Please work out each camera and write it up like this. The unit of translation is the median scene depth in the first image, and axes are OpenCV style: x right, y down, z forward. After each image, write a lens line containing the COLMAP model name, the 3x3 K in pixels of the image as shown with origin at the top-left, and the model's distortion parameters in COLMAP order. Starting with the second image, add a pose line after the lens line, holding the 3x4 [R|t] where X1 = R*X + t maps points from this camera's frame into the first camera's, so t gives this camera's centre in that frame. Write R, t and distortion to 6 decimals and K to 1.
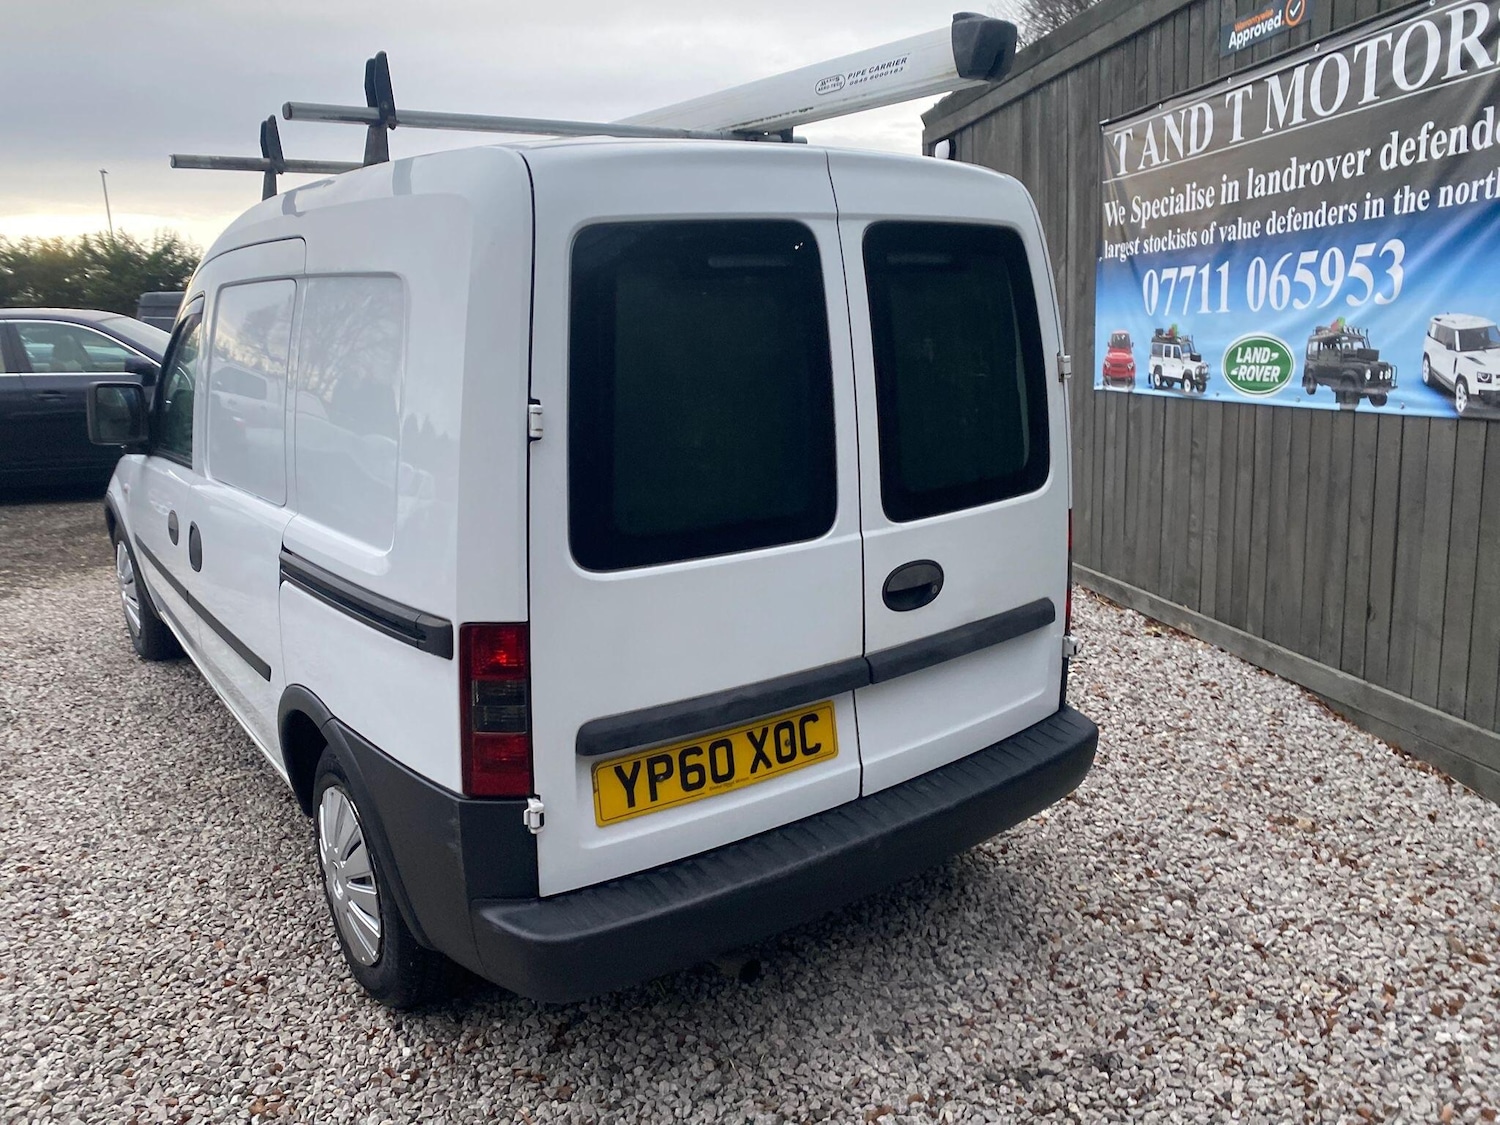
lens RADIAL K [[1136.1, 0, 748.0], [0, 1136.1, 569.6], [0, 0, 1]] dist [0.024940, -0.022518]
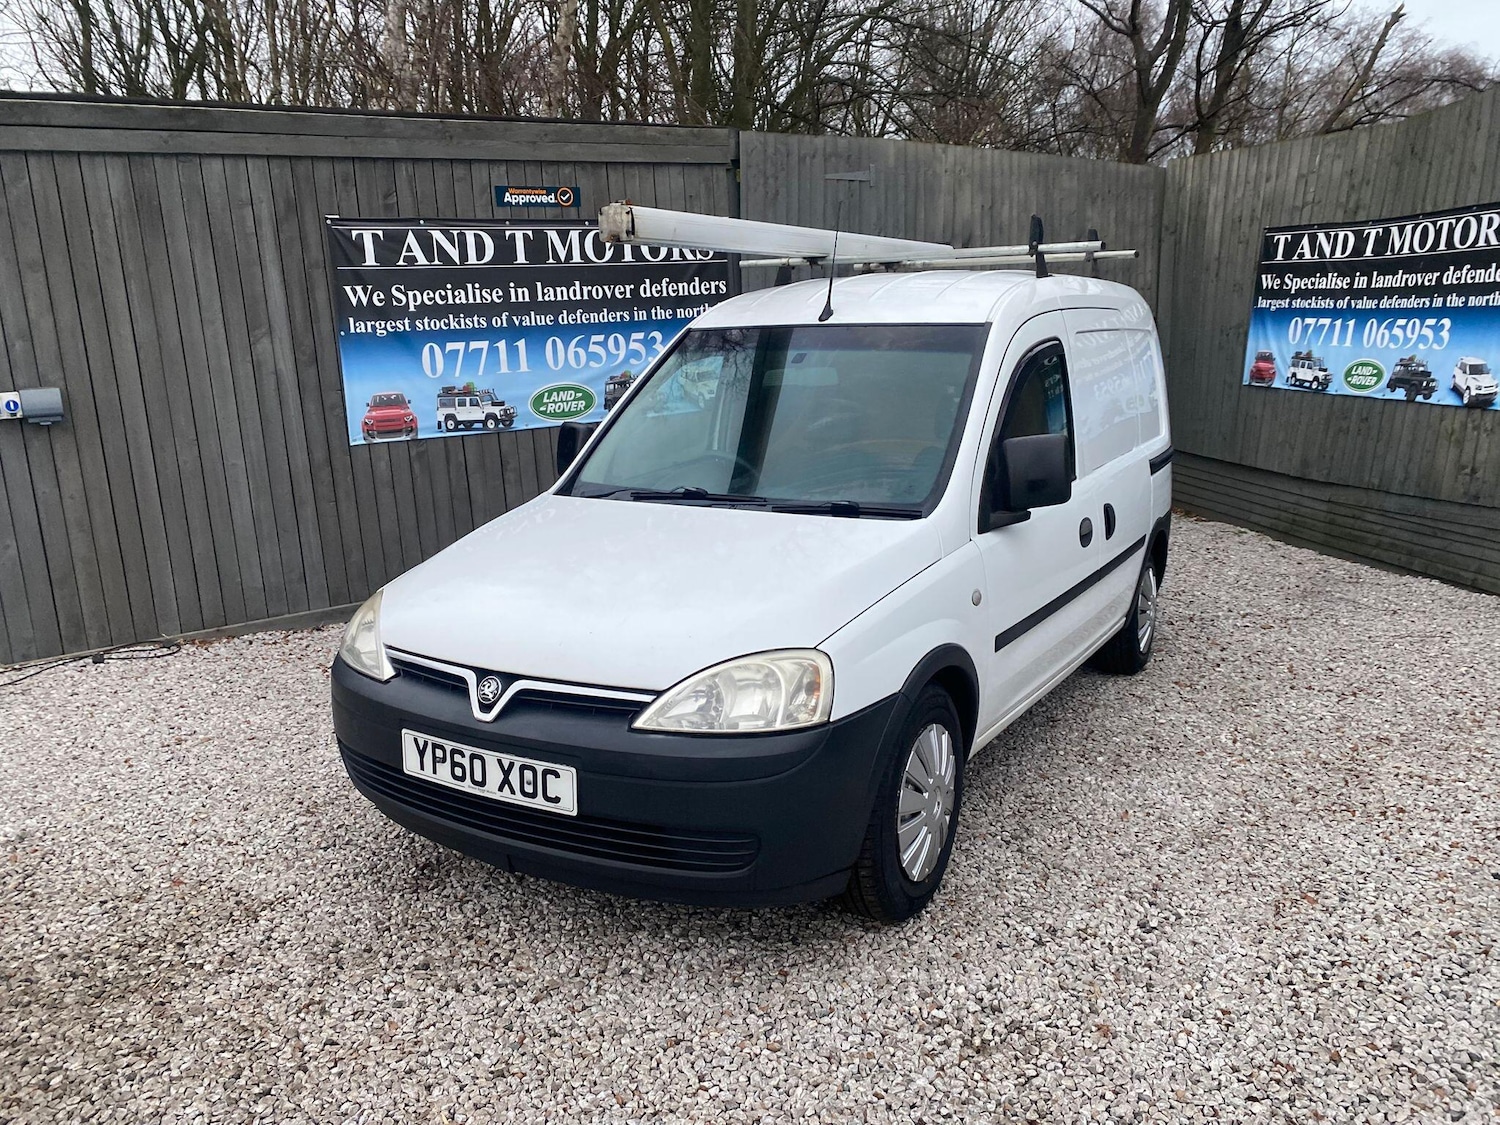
lens RADIAL K [[1136.1, 0, 747.2], [0, 1136.1, 541.1], [0, 0, 1]] dist [0.024940, -0.022518]
pose [[-0.403409, -0.128624, 0.905935, -1.224177], [0.241828, 0.939881, 0.241128, -0.338480], [-0.882486, 0.316354, -0.348051, 1.475235]]
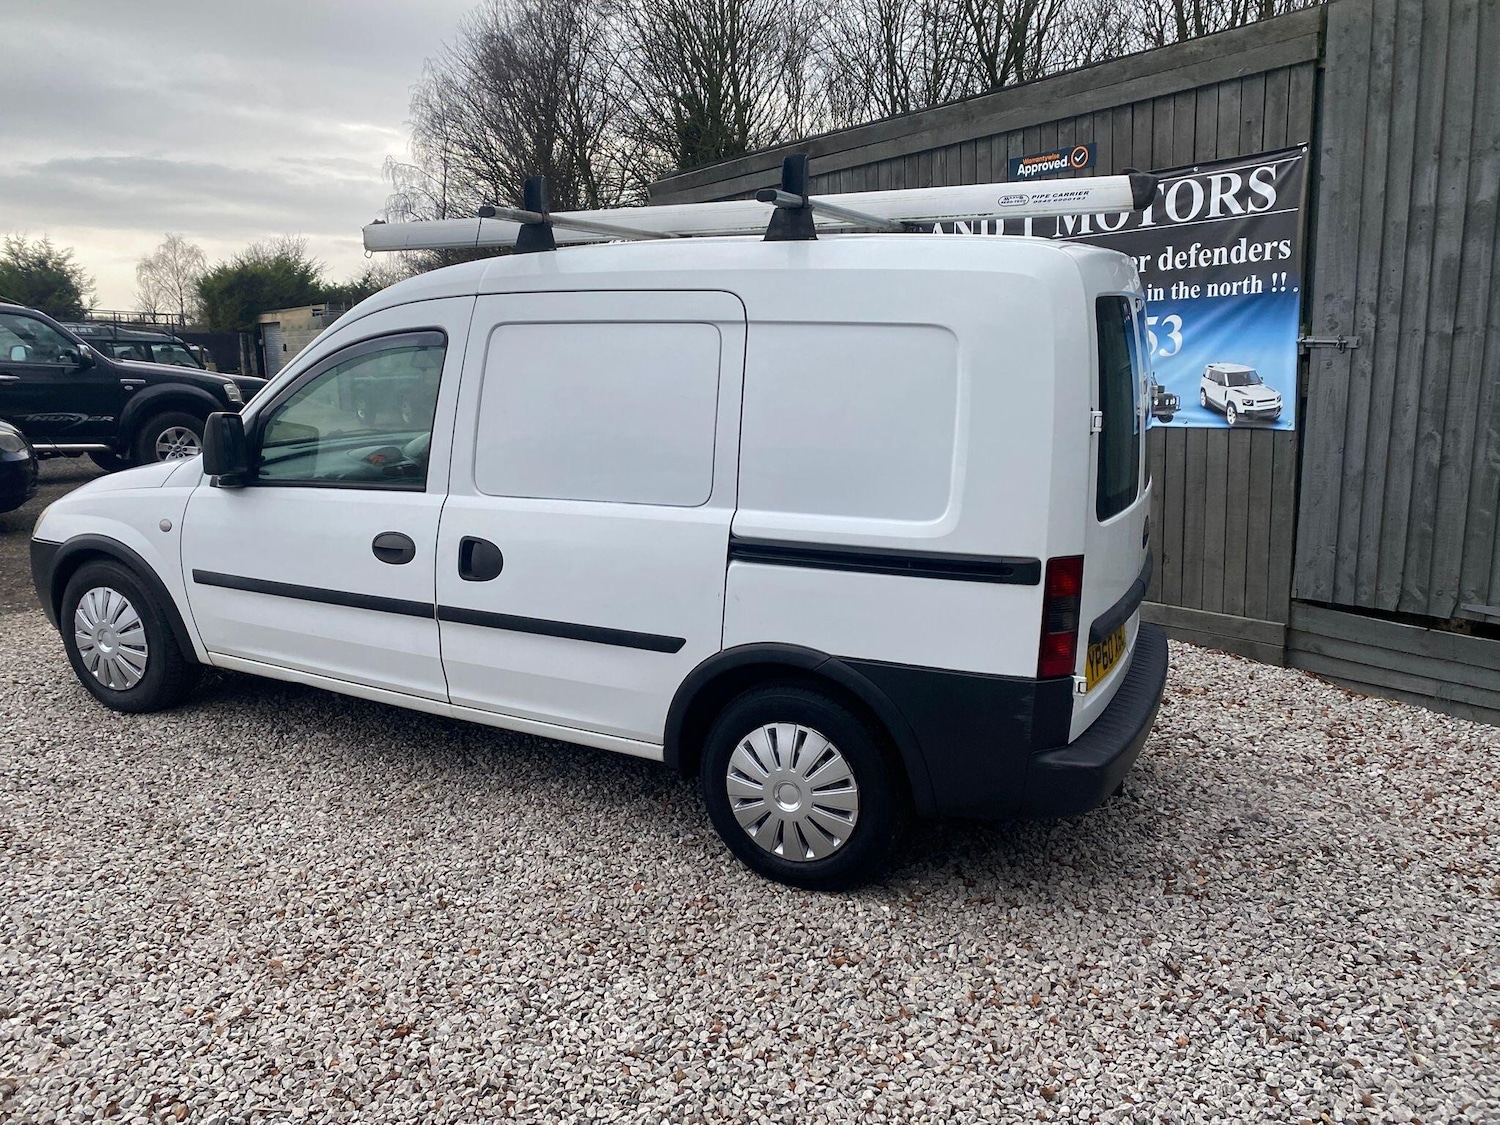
lens RADIAL K [[1136.1, 0, 751.3], [0, 1136.1, 559.3], [0, 0, 1]] dist [0.024940, -0.022518]
pose [[0.875676, -0.066550, 0.478291, -0.612992], [0.086998, 0.995993, -0.020696, 0.020966], [-0.474997, 0.059733, 0.877957, -0.059593]]
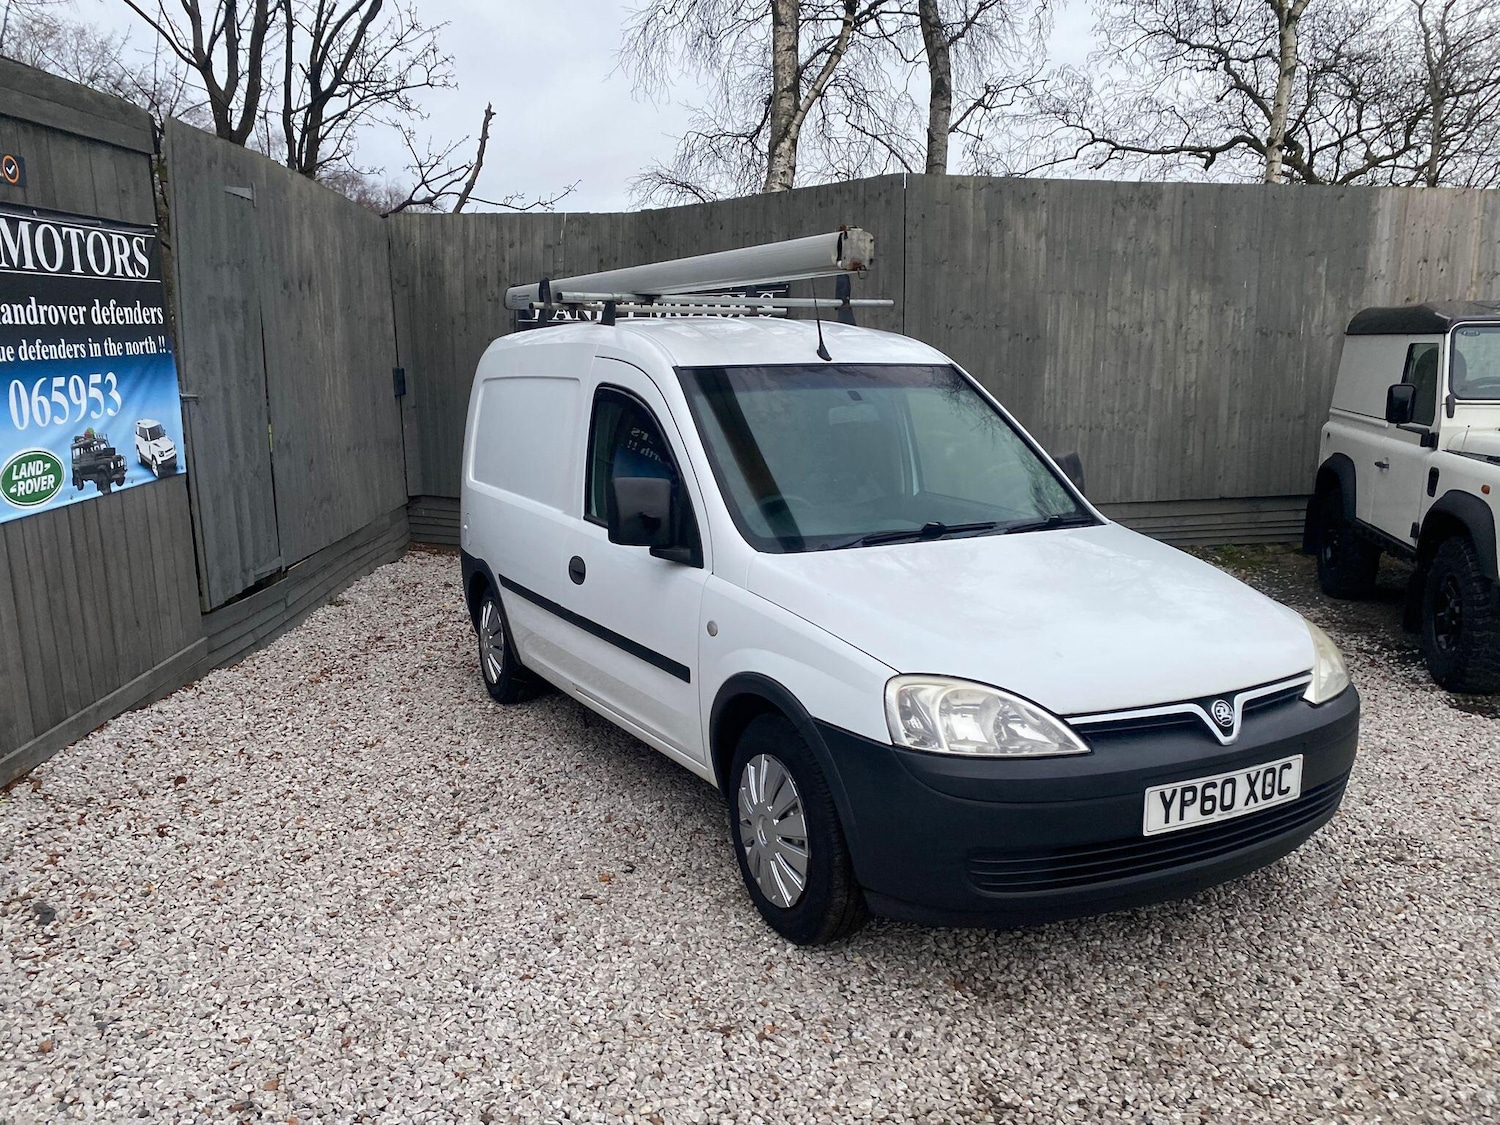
lens RADIAL K [[1136.1, 0, 740.5], [0, 1136.1, 554.5], [0, 0, 1]] dist [0.024940, -0.022518]
pose [[-0.986884, 0.014594, 0.160771, -0.406220], [0.075321, 0.922485, 0.378614, -0.496892], [-0.142783, 0.385757, -0.911485, 2.022306]]
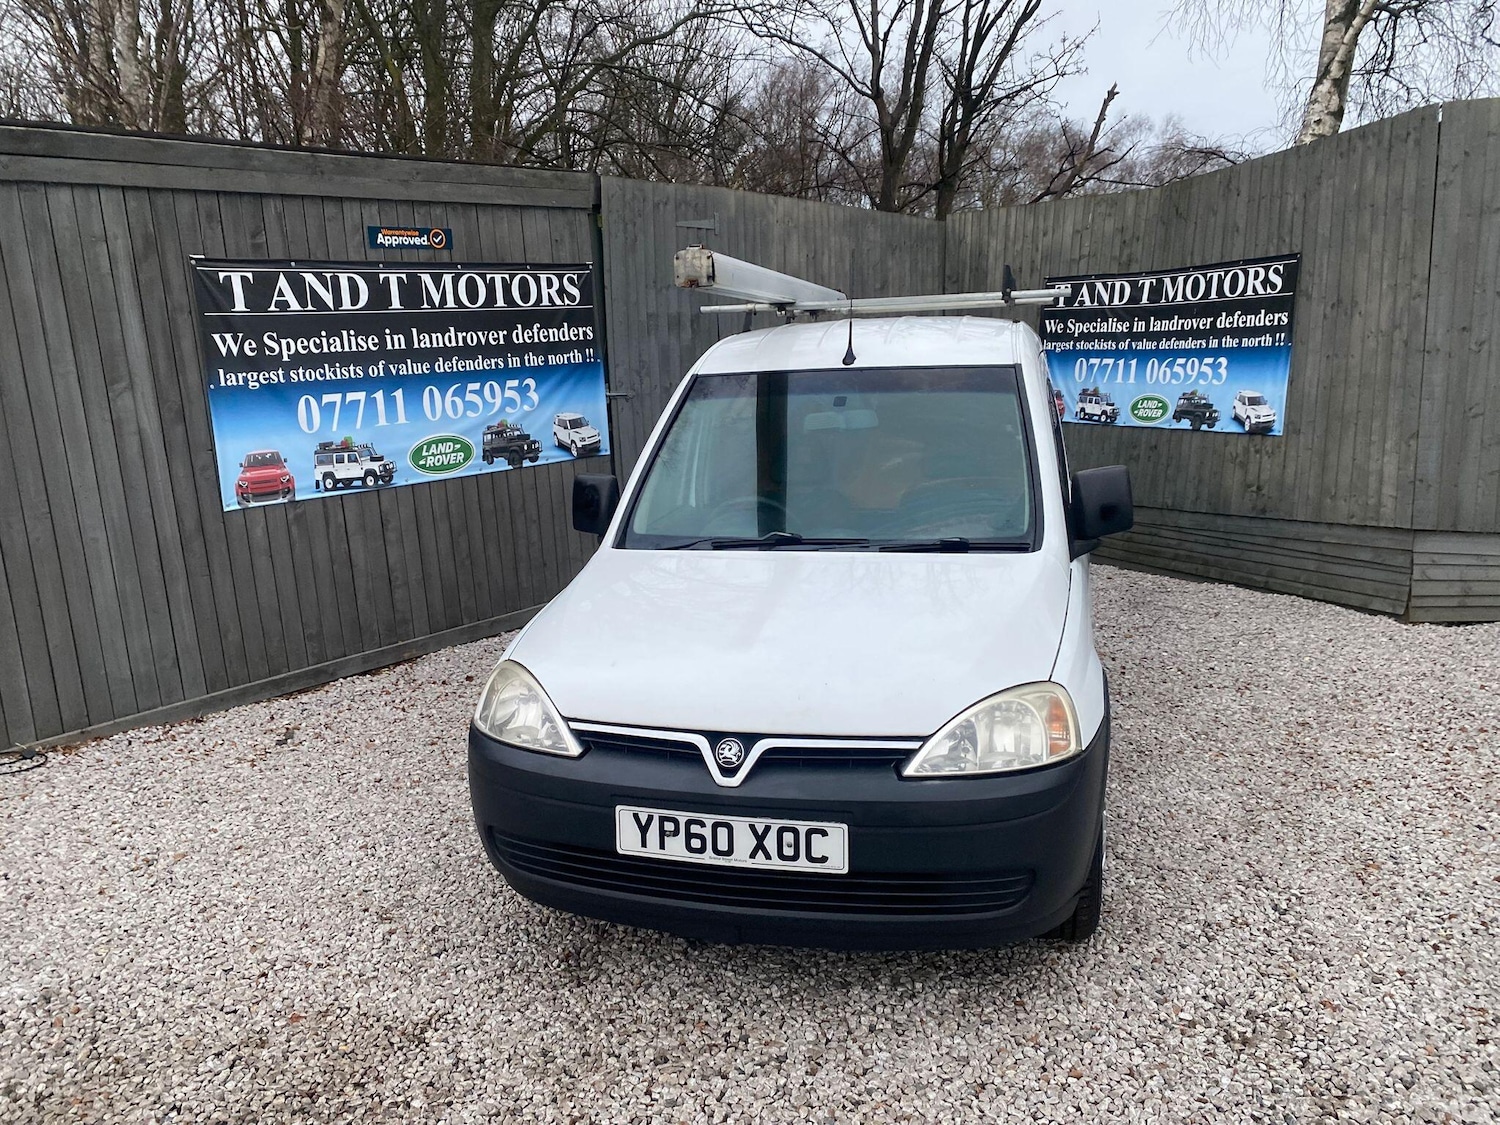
lens RADIAL K [[1136.1, 0, 745.9], [0, 1136.1, 553.7], [0, 0, 1]] dist [0.024940, -0.022518]
pose [[-0.636657, -0.073293, 0.767656, -1.057053], [0.229092, 0.932554, 0.279035, -0.410625], [-0.736332, 0.353514, -0.576926, 1.722064]]
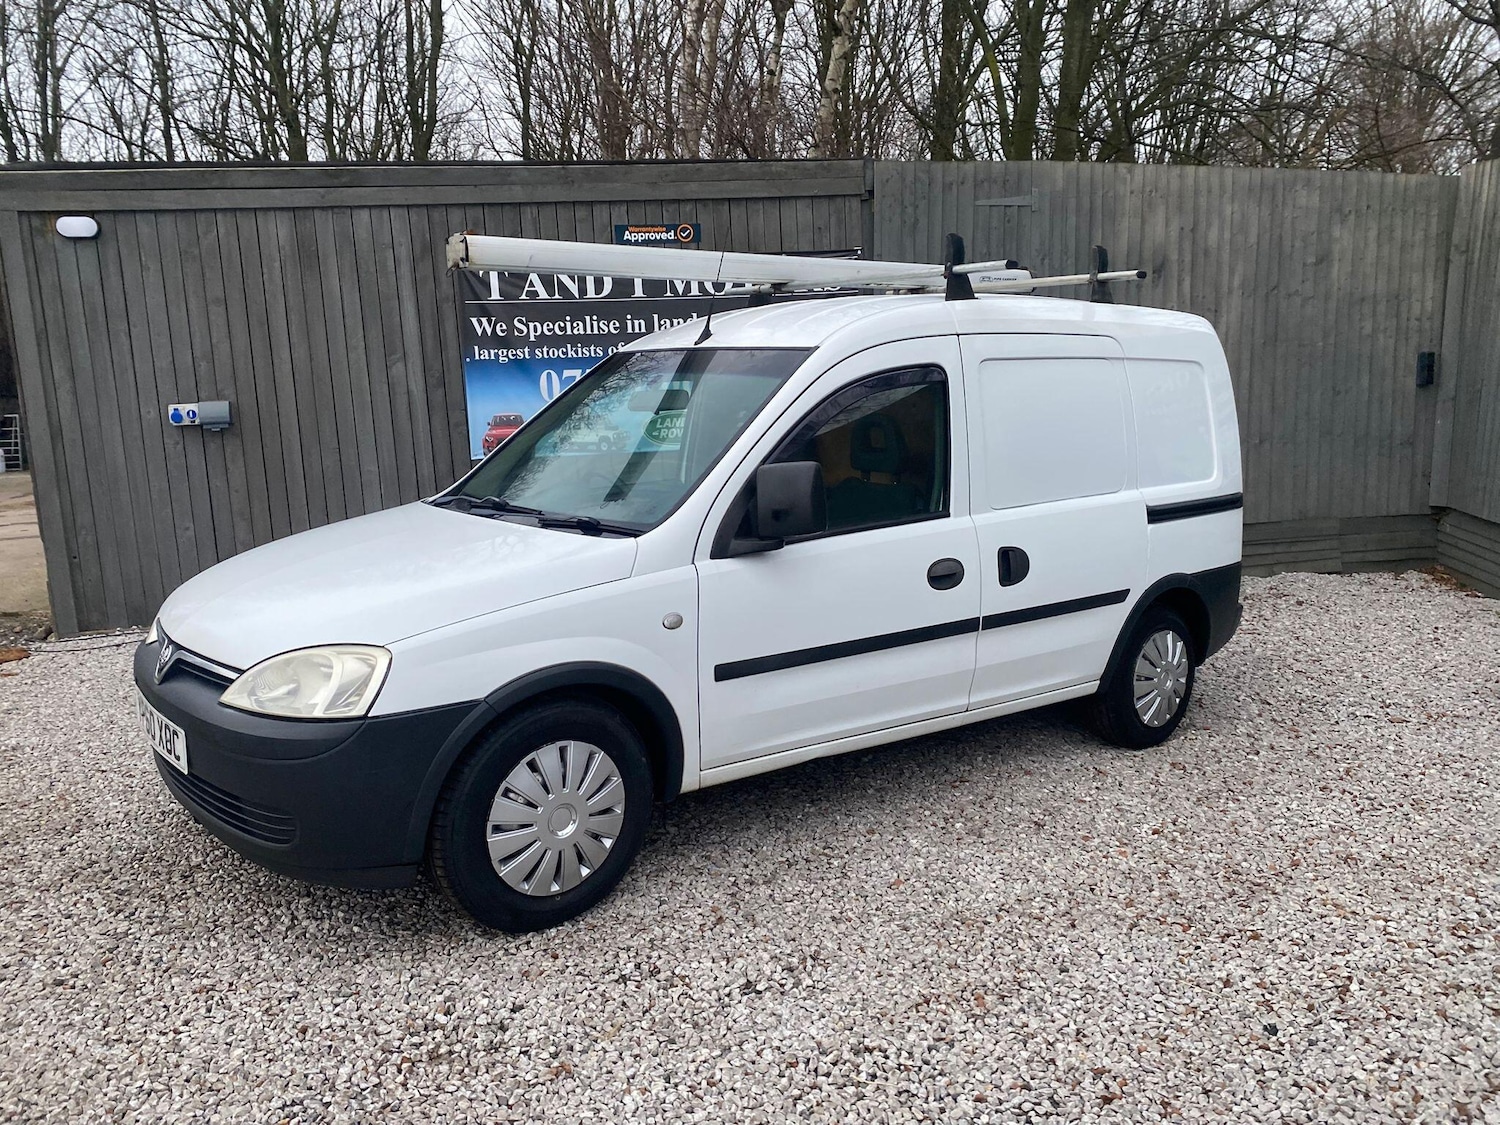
lens RADIAL K [[1136.1, 0, 746.6], [0, 1136.1, 543.7], [0, 0, 1]] dist [0.024940, -0.022518]
pose [[-0.047725, -0.115653, 0.992142, -1.337918], [0.239759, 0.962909, 0.123779, -0.207828], [-0.969659, 0.243782, -0.018226, 1.026405]]
